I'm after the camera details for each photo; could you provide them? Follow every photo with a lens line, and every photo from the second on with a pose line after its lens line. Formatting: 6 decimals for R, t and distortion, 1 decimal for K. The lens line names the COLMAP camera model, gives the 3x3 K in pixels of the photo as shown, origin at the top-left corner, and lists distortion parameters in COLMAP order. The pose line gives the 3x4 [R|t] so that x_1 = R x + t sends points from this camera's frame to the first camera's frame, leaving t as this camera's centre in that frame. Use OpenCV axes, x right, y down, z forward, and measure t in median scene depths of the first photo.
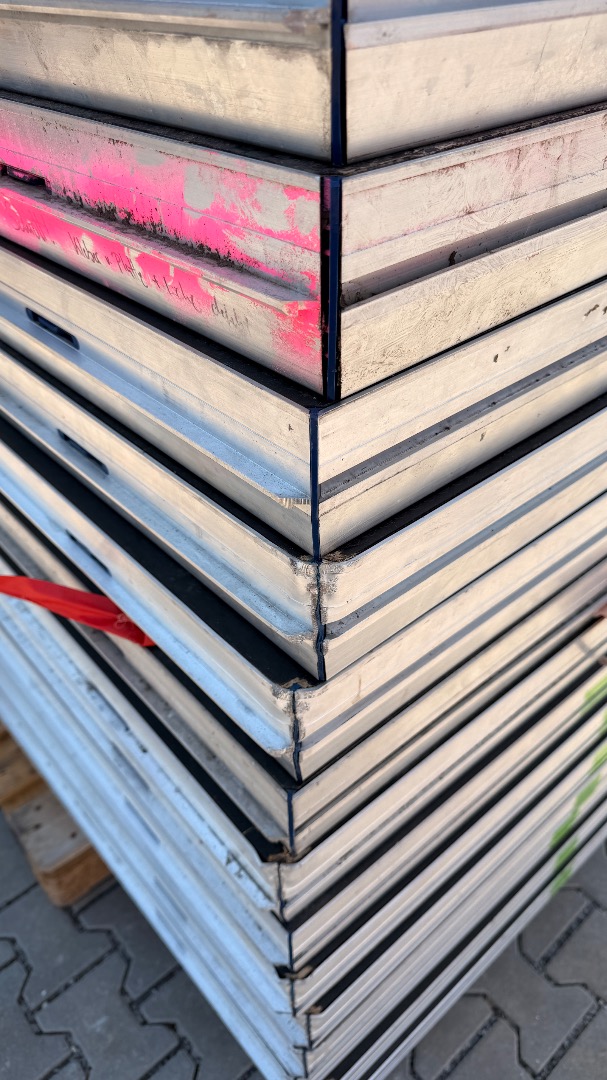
lens RADIAL K [[773.3, 0, 289.5], [0, 773.3, 542.1], [0, 0, 1]] dist [0.055038, -0.081853]
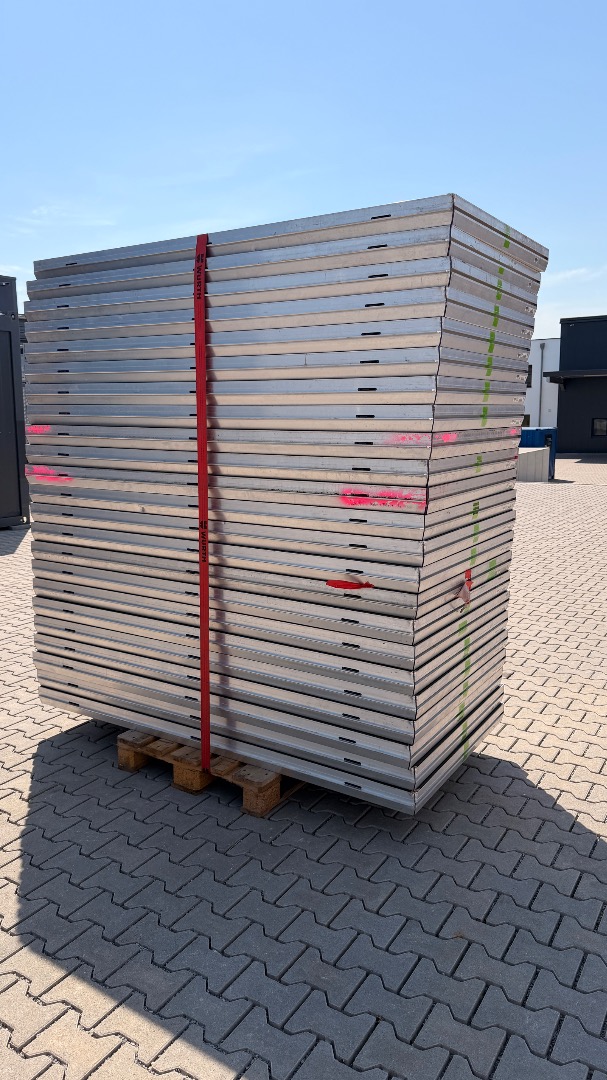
lens RADIAL K [[760.9, 0, 303.5], [0, 760.9, 540.0], [0, 0, 1]] dist [0.189449, -0.446683]
pose [[0.953708, -0.015067, 0.300358, -2.604328], [0.157262, 0.876294, -0.455387, 2.544656], [-0.256341, 0.481540, 0.838098, -3.809946]]
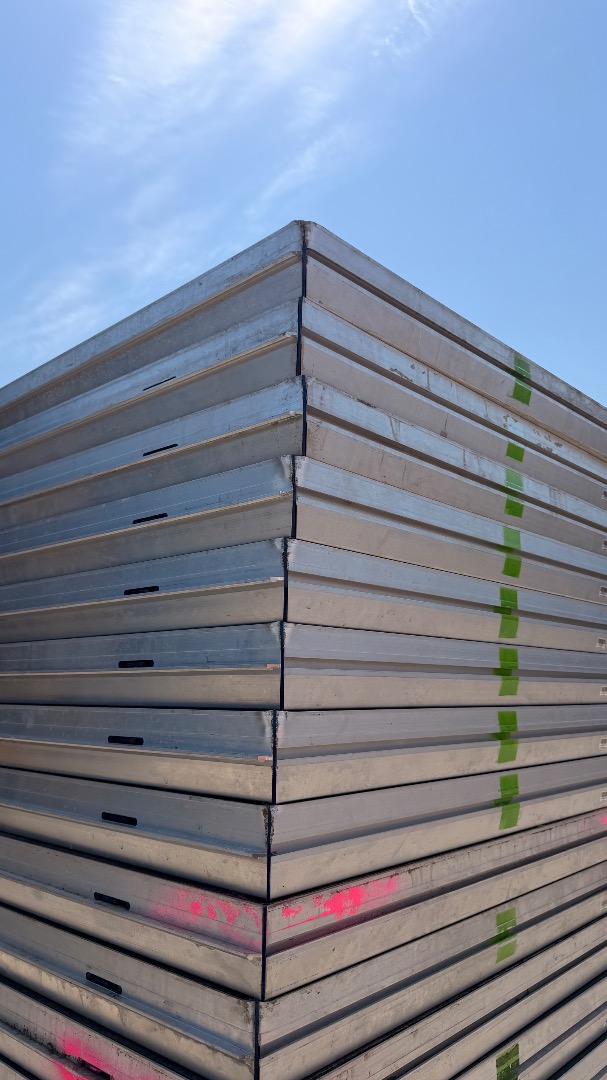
lens RADIAL K [[766.6, 0, 303.5], [0, 766.6, 540.0], [0, 0, 1]] dist [0.062771, -0.043406]
pose [[0.991543, 0.062231, 0.113885, -0.126141], [0.044674, 0.660236, -0.749728, 0.156088], [-0.121847, 0.748475, 0.651873, -1.386598]]
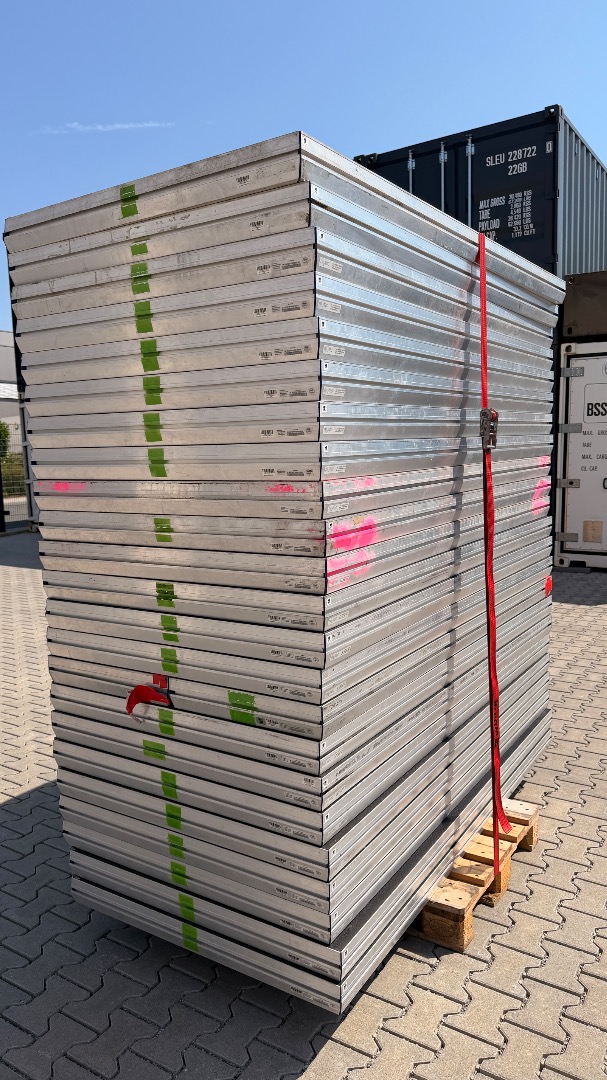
lens RADIAL K [[760.9, 0, 303.5], [0, 760.9, 540.0], [0, 0, 1]] dist [0.189449, -0.446683]
pose [[0.289788, 0.145973, -0.945894, 5.522226], [-0.569896, 0.820314, -0.048003, -1.052513], [0.768923, 0.552971, 0.320906, 0.287957]]
